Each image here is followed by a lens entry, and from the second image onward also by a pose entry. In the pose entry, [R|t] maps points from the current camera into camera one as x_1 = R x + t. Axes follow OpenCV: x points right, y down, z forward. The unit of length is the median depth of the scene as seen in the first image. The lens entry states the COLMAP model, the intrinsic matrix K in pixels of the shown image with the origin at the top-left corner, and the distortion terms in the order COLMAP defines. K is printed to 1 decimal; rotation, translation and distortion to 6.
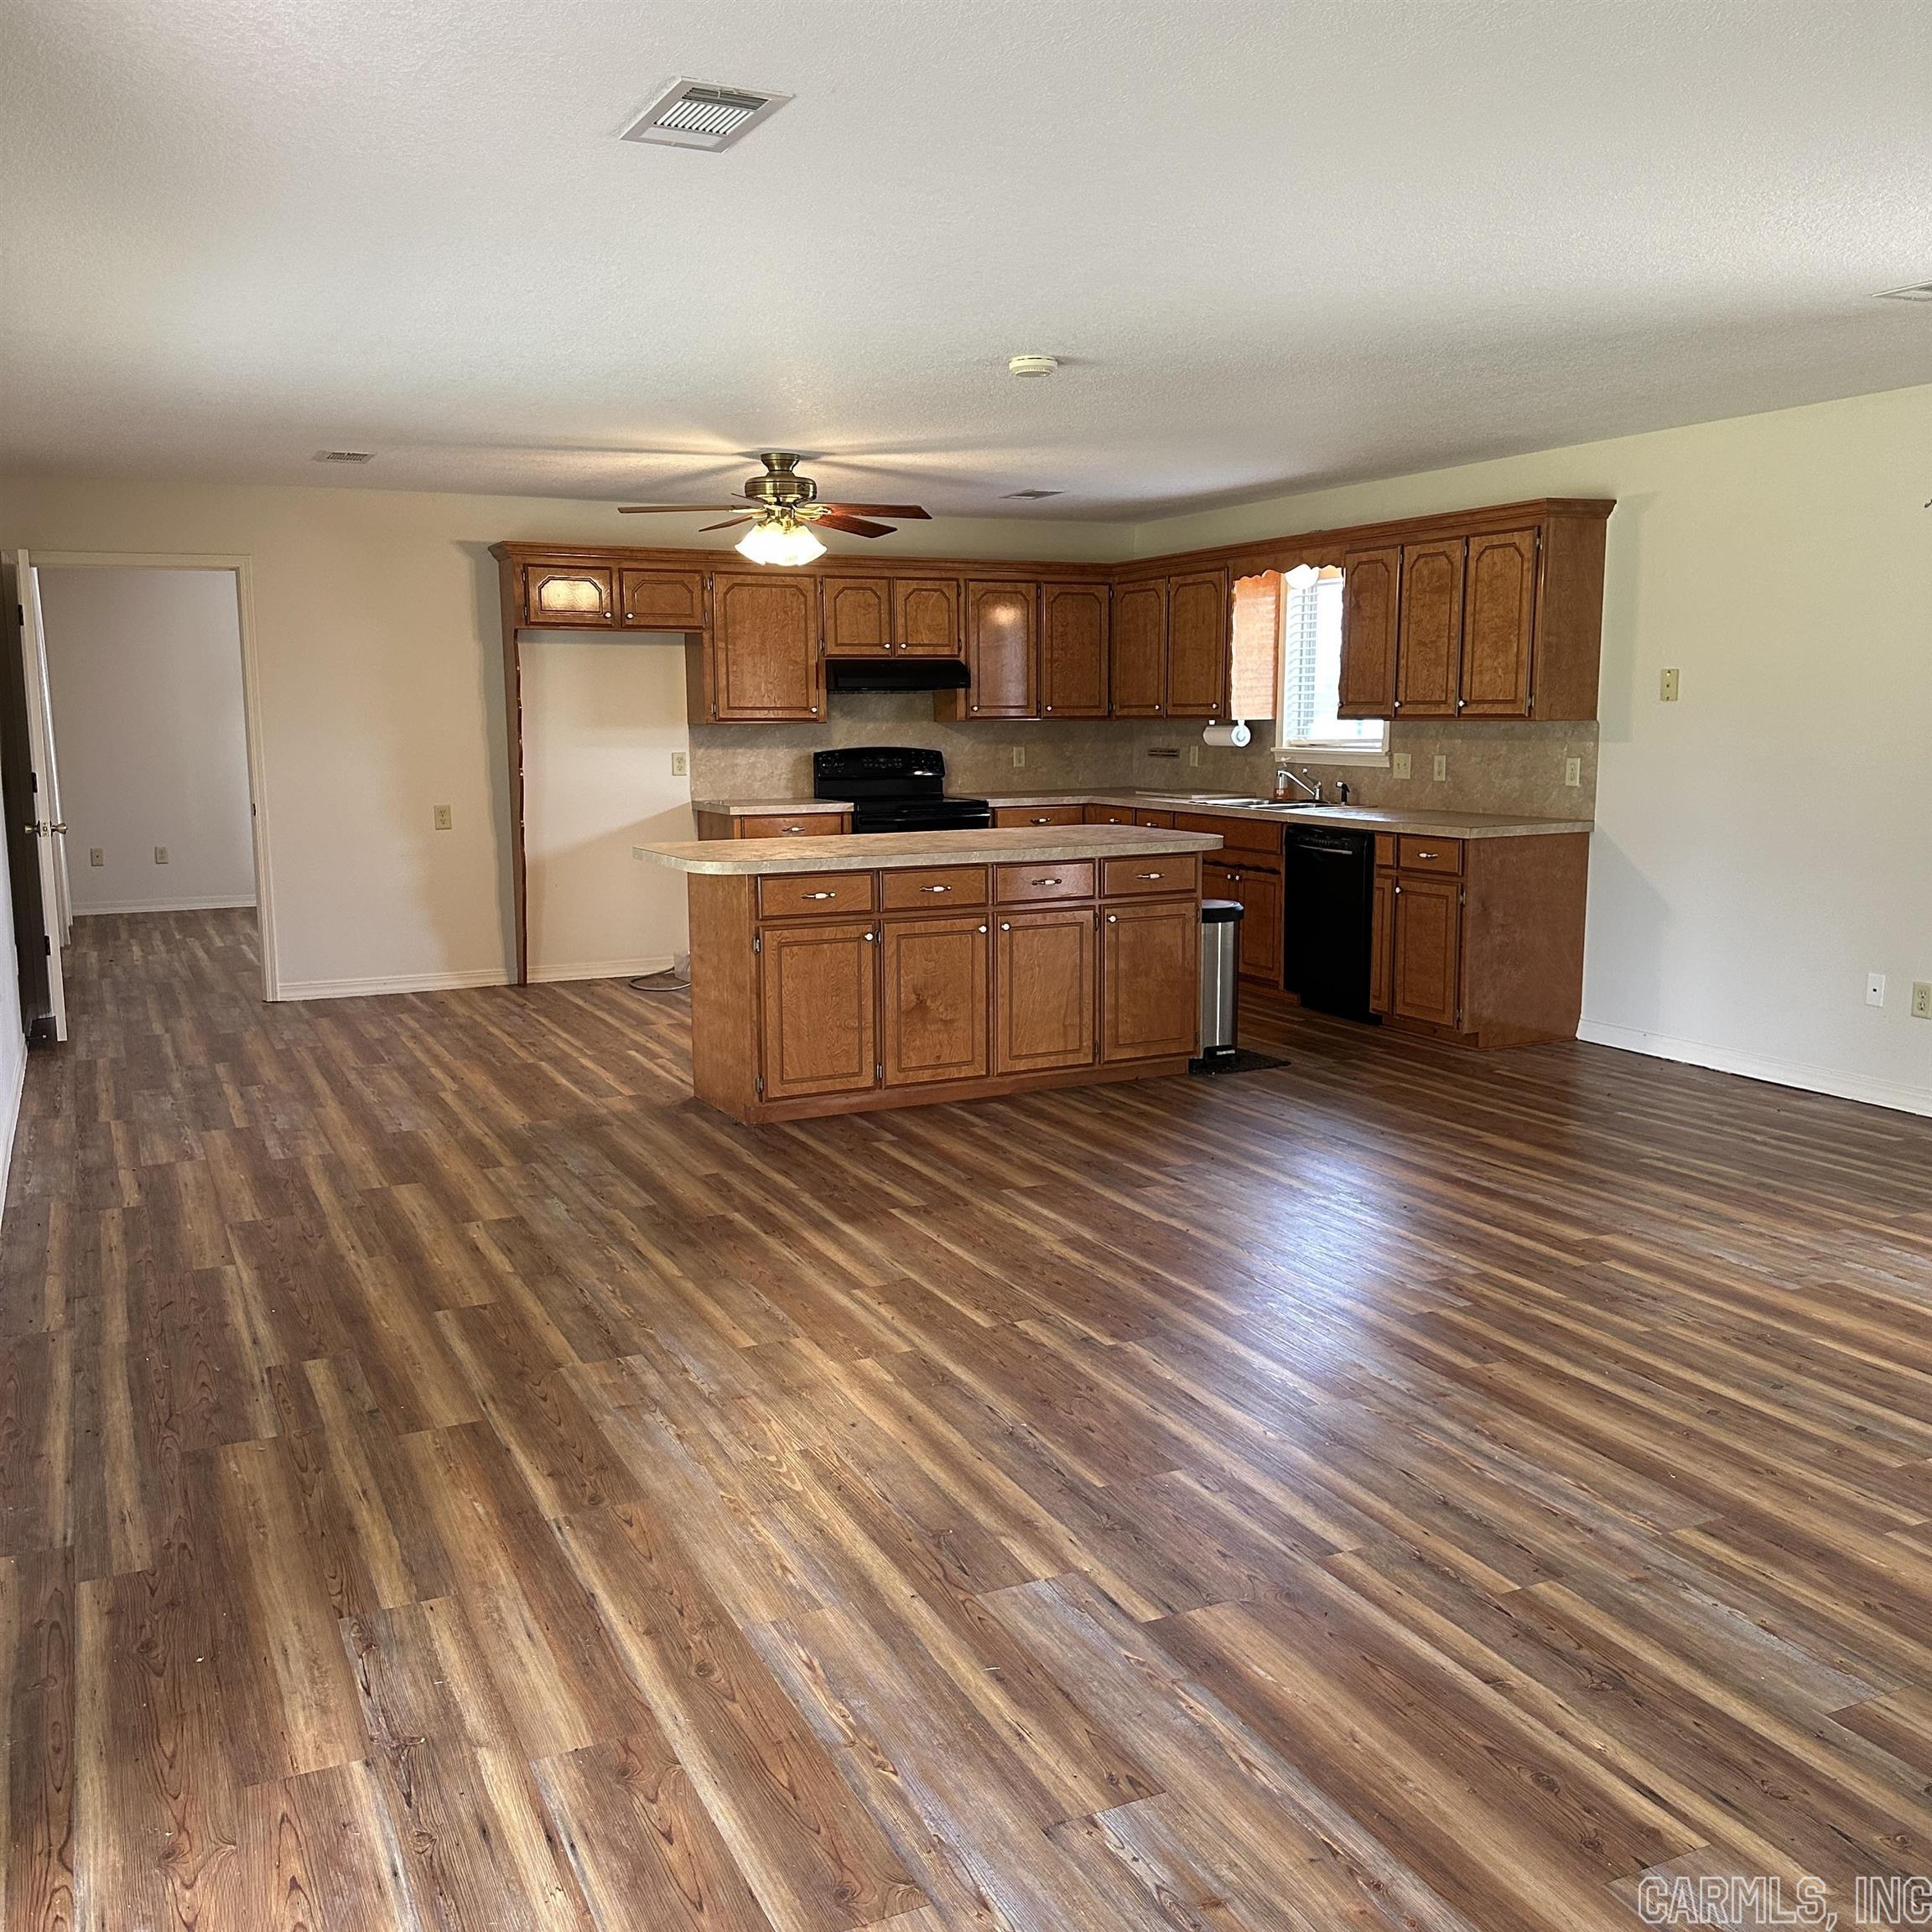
lens RADIAL K [[1799.6, 0, 954.9], [0, 1799.6, 968.5], [0, 0, 1]] dist [0.177263, -0.285219]
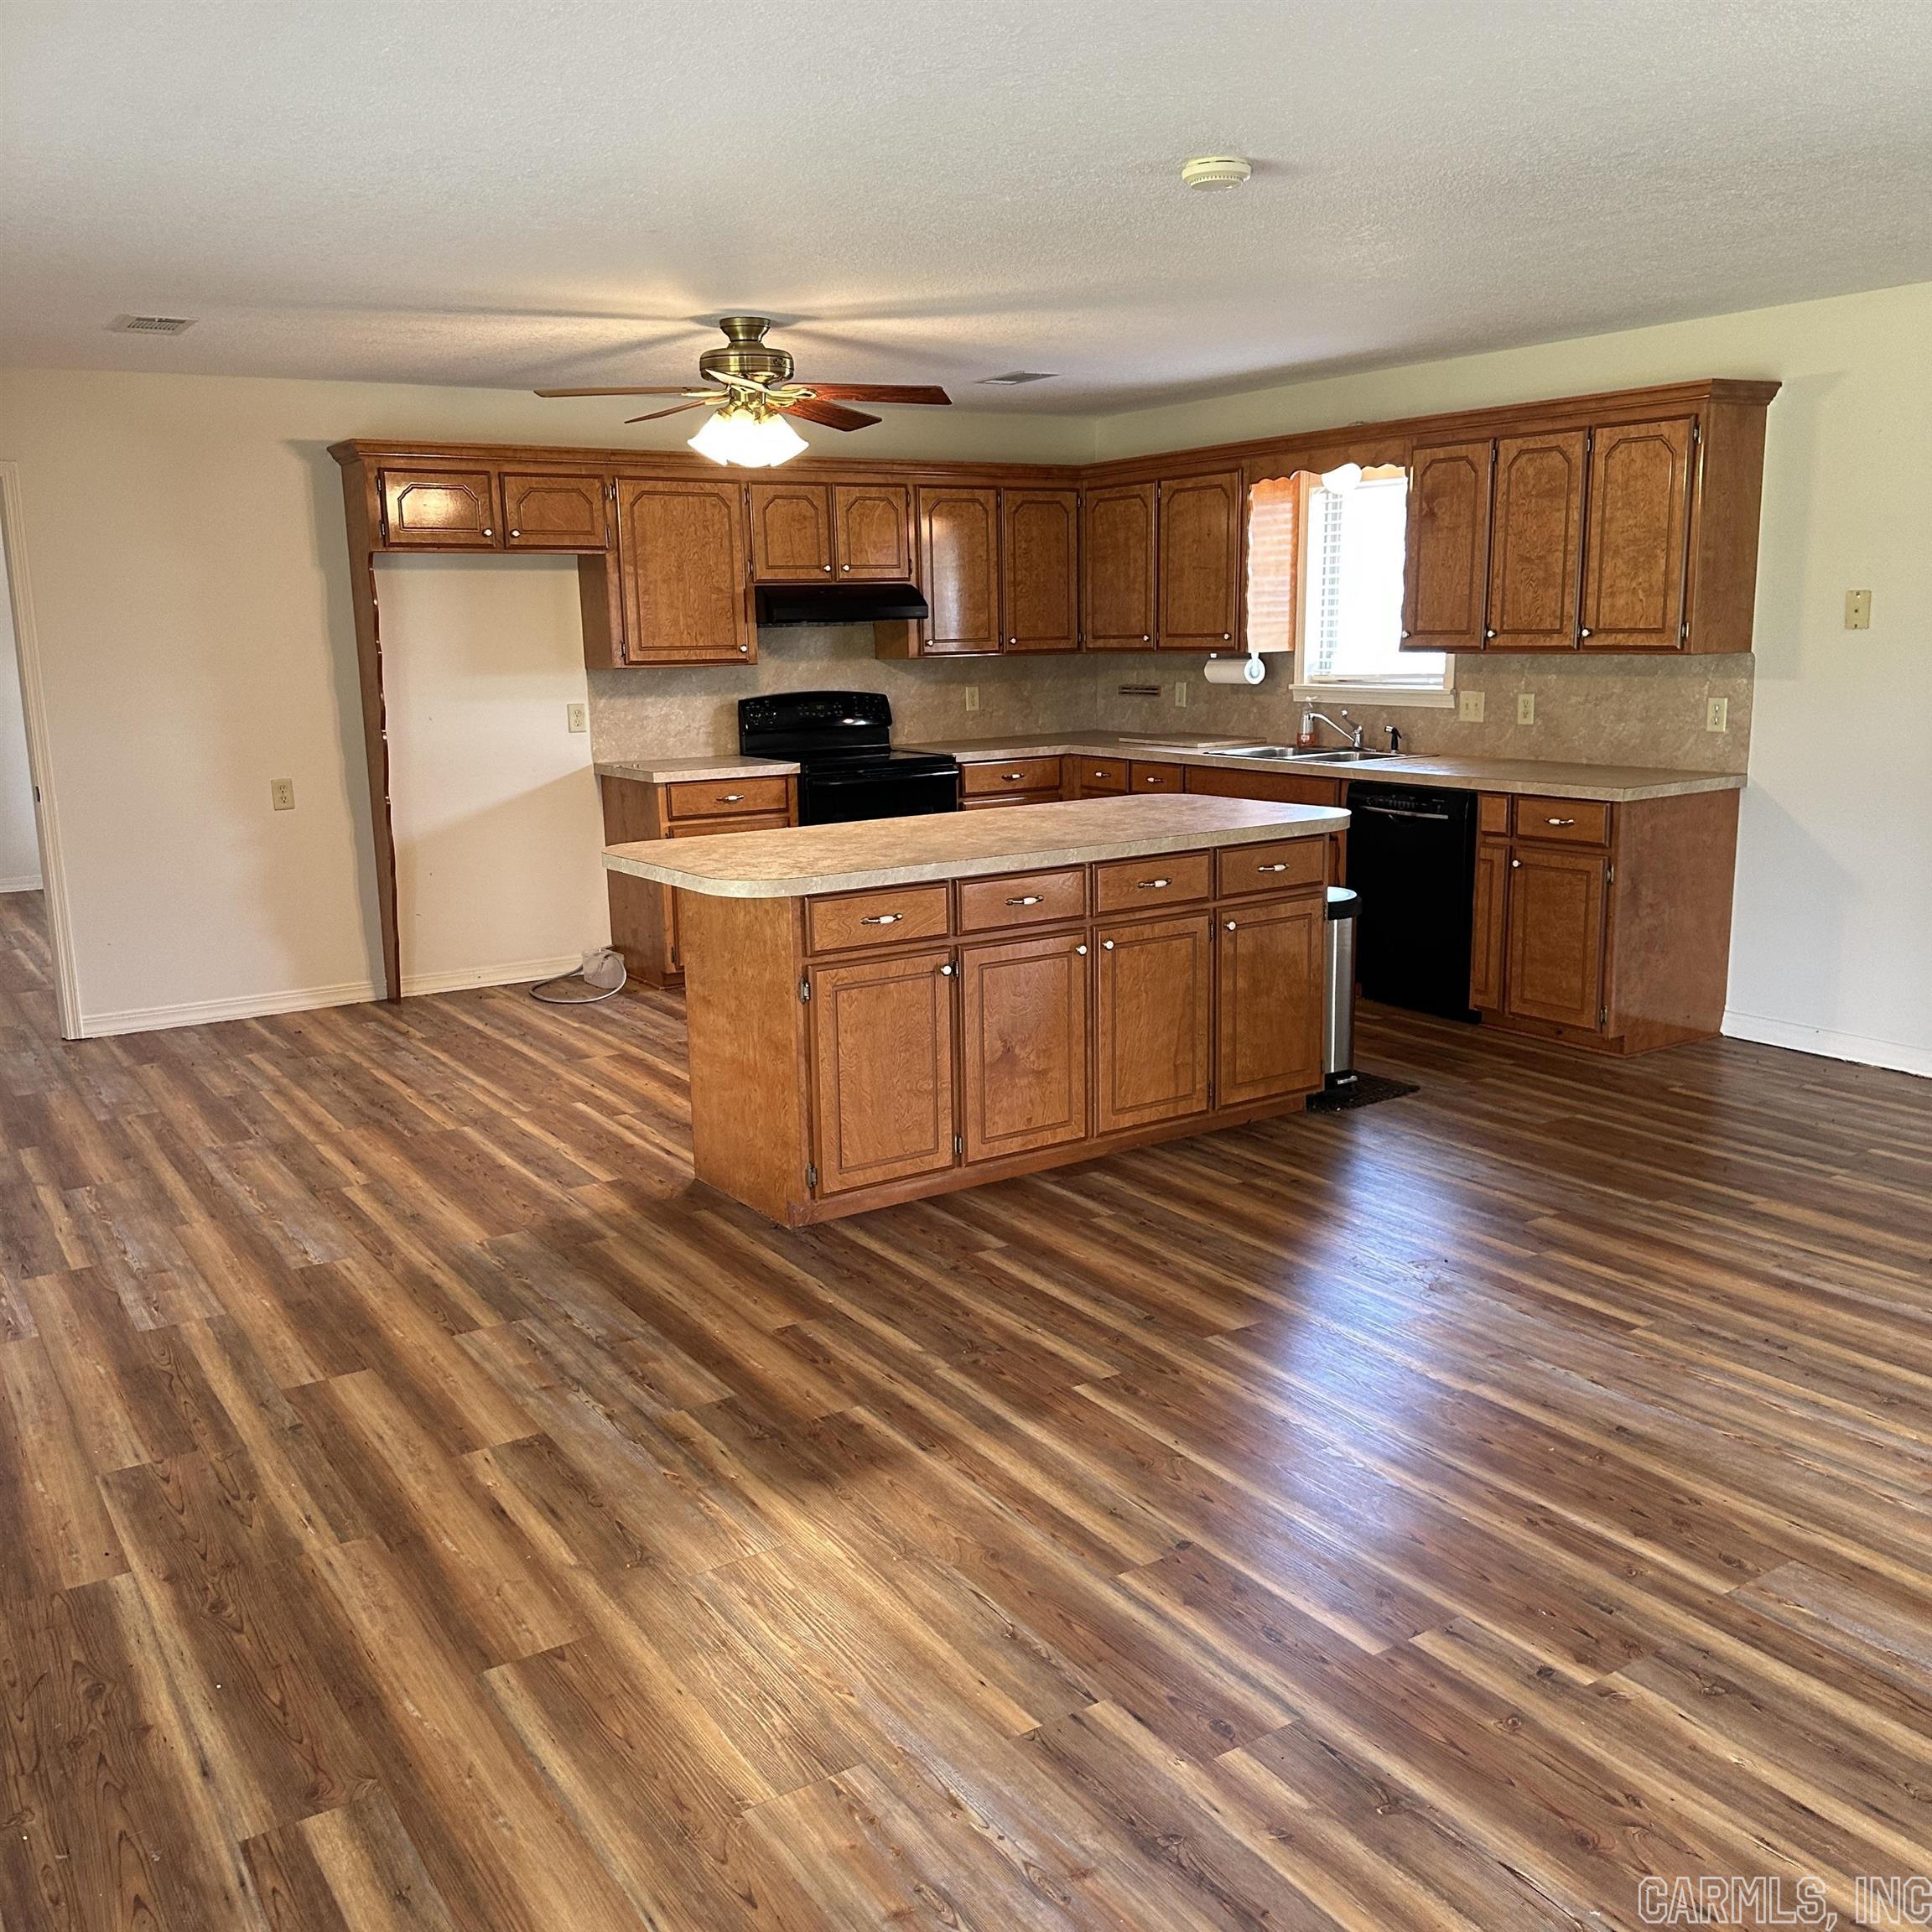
lens RADIAL K [[1796.0, 0, 950.2], [0, 1796.0, 978.5], [0, 0, 1]] dist [0.183904, -0.385461]
pose [[0.992206, -0.038544, 0.118499, -0.109979], [0.032317, 0.998016, 0.054035, -0.044350], [-0.120347, -0.049785, 0.991483, 0.213556]]
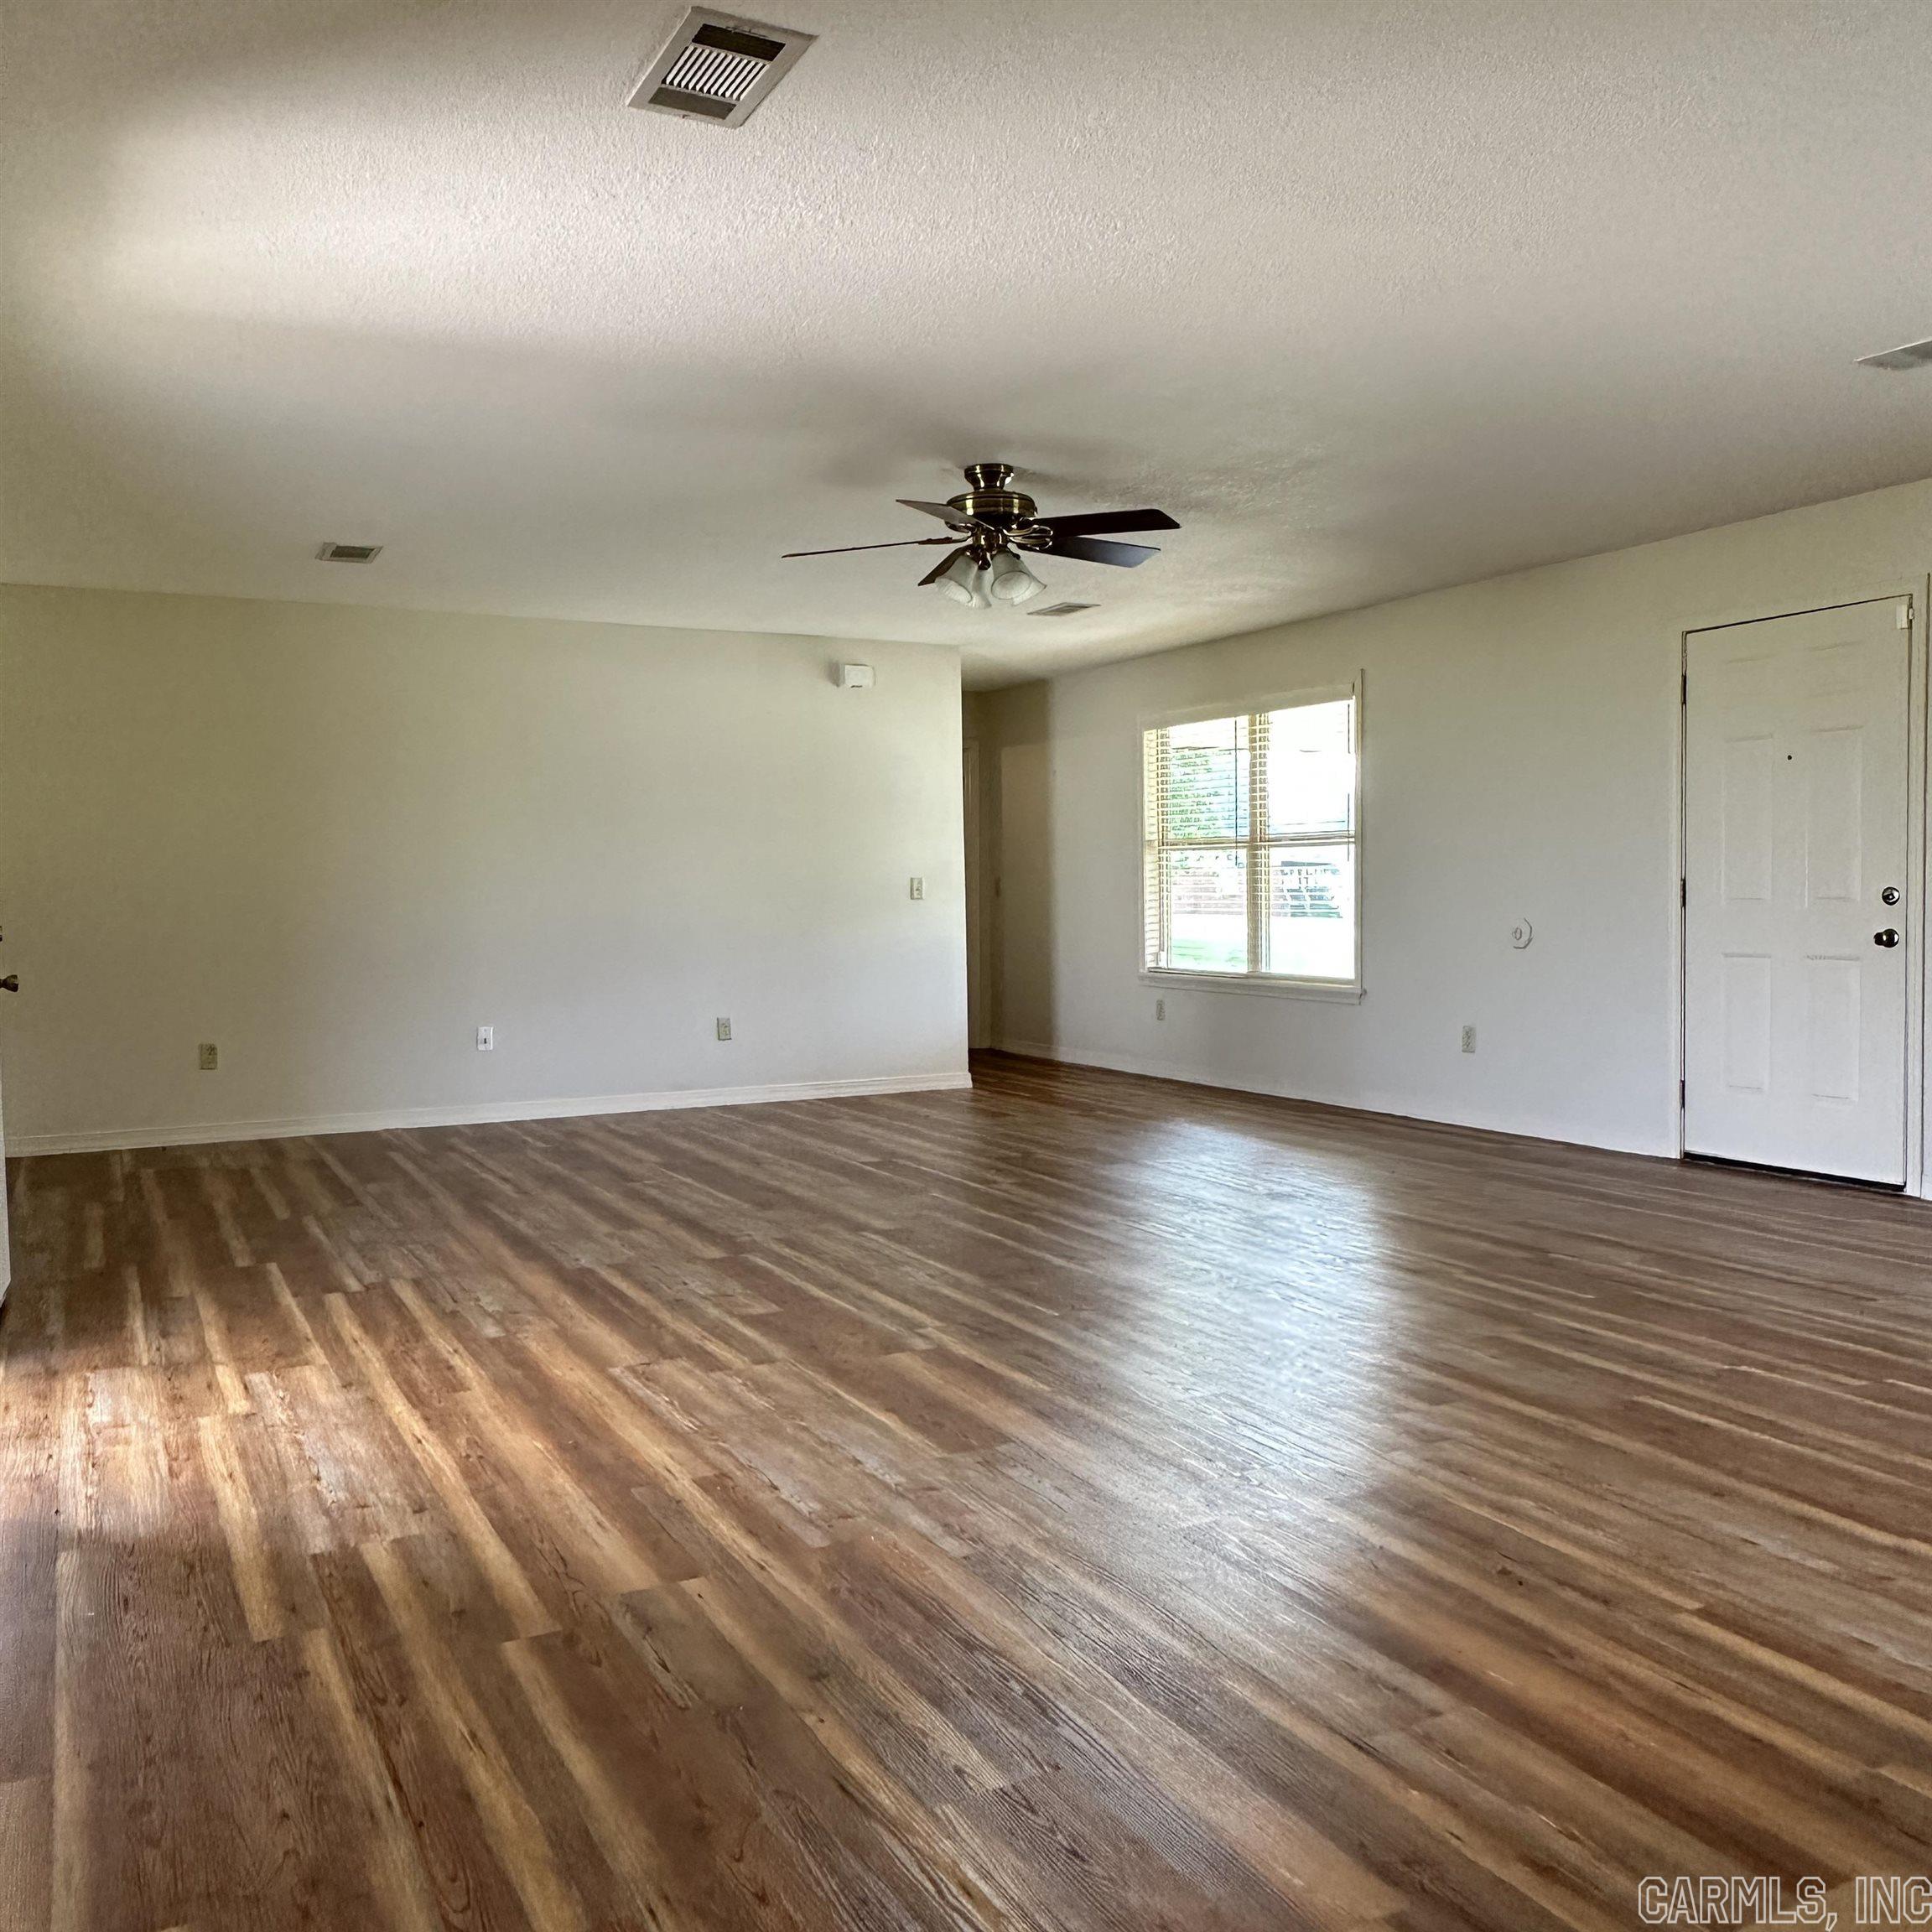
lens RADIAL K [[1710.7, 0, 966.0], [0, 1710.7, 966.0], [0, 0, 1]] dist [0.020823, -0.014733]
pose [[-0.998524, 0.023665, -0.048879, 0.297316], [0.013633, 0.980468, 0.196206, -0.107967], [0.052568, 0.195250, -0.979344, 0.999247]]
